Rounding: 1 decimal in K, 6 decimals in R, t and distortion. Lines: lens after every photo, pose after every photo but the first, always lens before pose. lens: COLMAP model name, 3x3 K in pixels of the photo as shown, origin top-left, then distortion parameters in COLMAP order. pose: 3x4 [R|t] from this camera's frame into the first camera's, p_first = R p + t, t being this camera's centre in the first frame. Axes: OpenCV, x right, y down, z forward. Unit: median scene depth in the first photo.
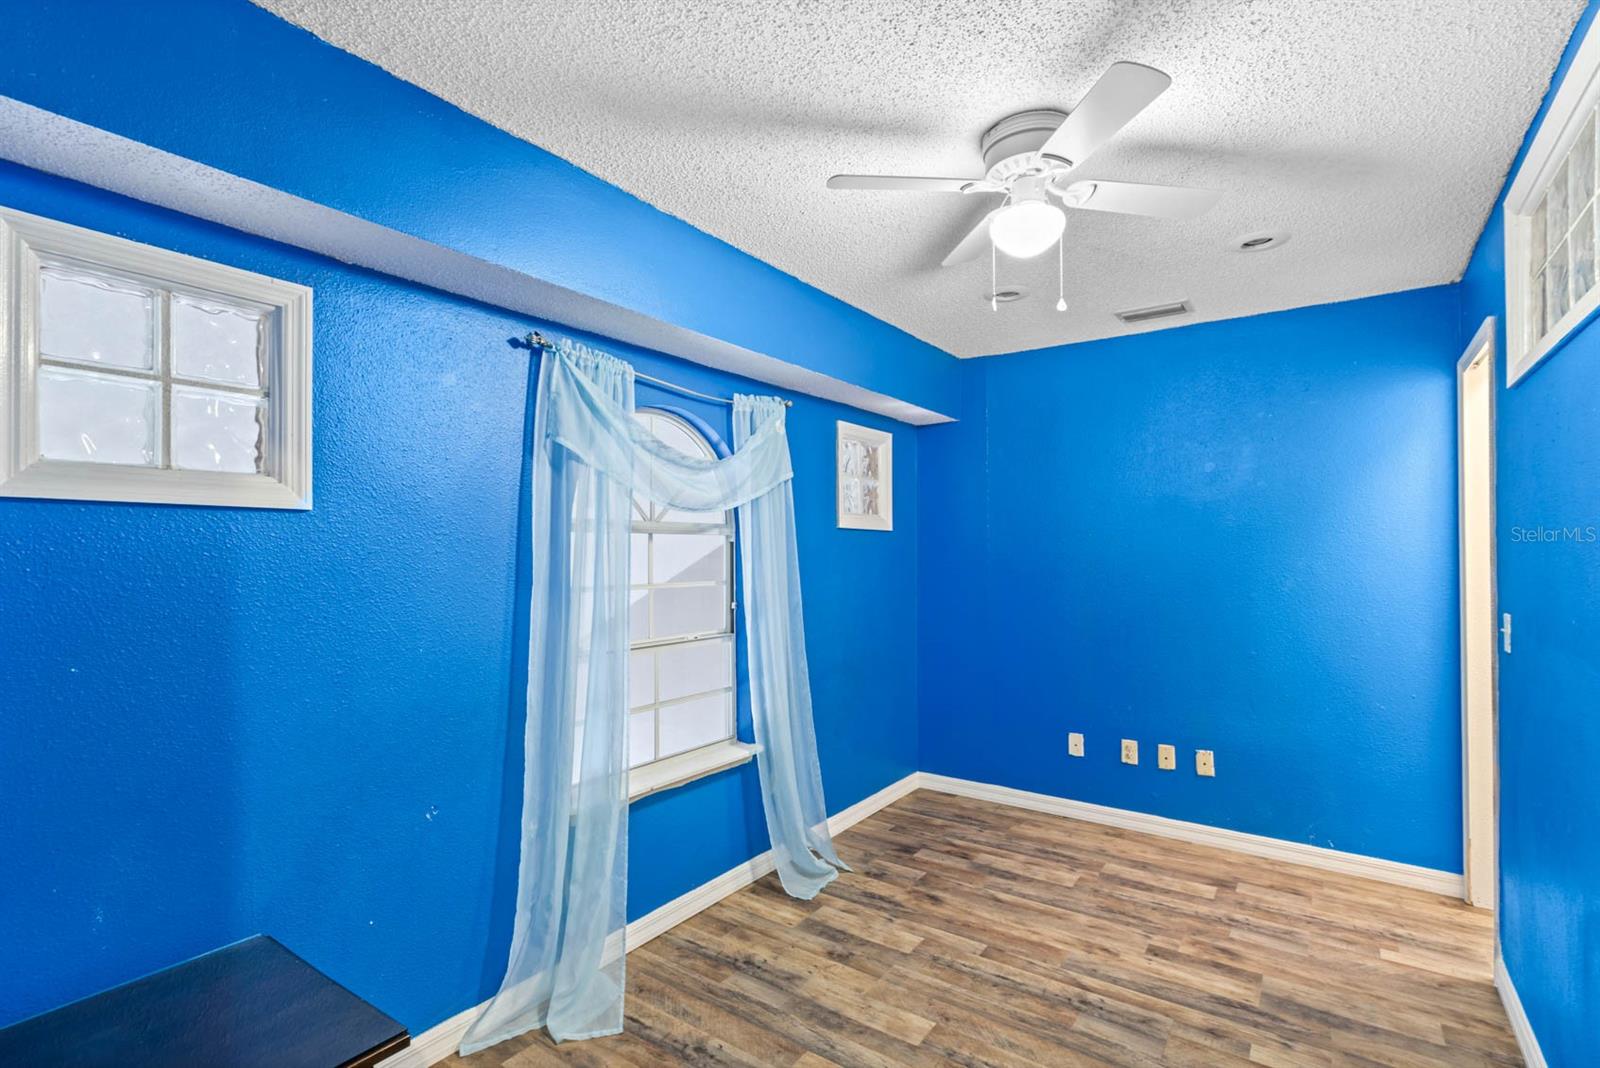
lens RADIAL K [[745.1, 0, 797.5], [0, 745.1, 536.0], [0, 0, 1]] dist [-0.002256, 0.001177]
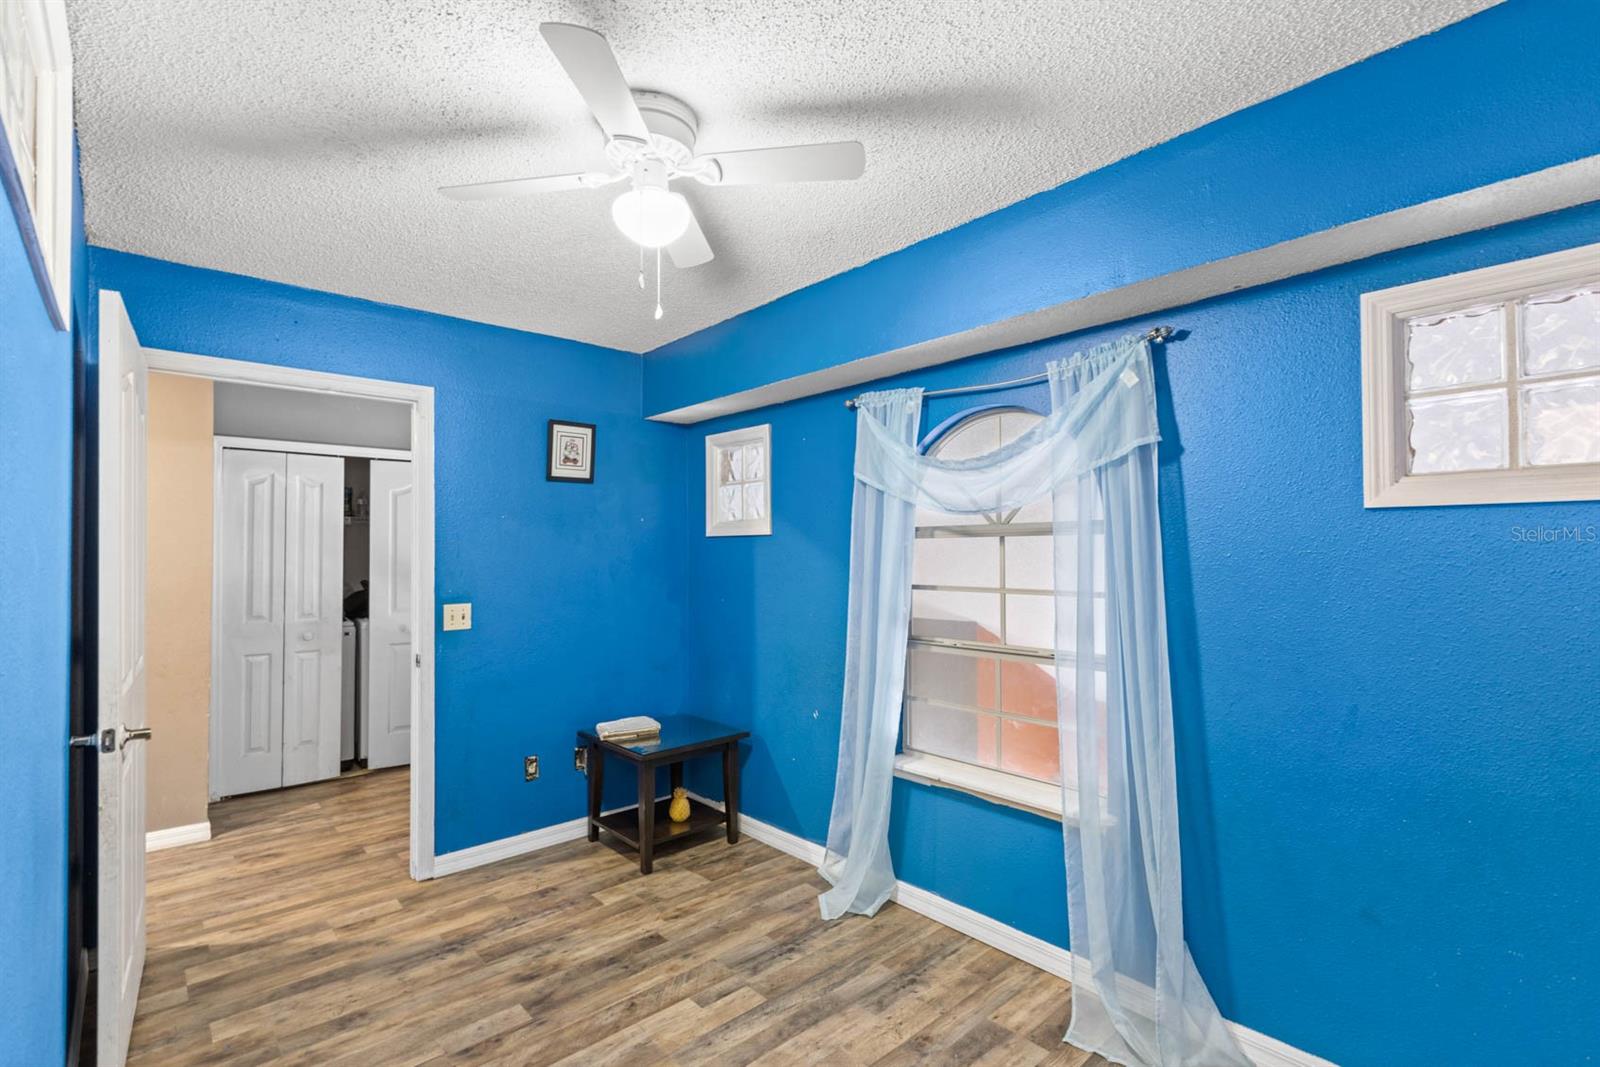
lens RADIAL K [[745.1, 0, 797.1], [0, 745.1, 545.3], [0, 0, 1]] dist [-0.002256, 0.001177]
pose [[-0.227821, -0.016461, -0.973564, 0.899397], [0.022377, 0.999505, -0.022136, 0.026207], [0.973446, -0.026829, -0.227340, 1.069140]]
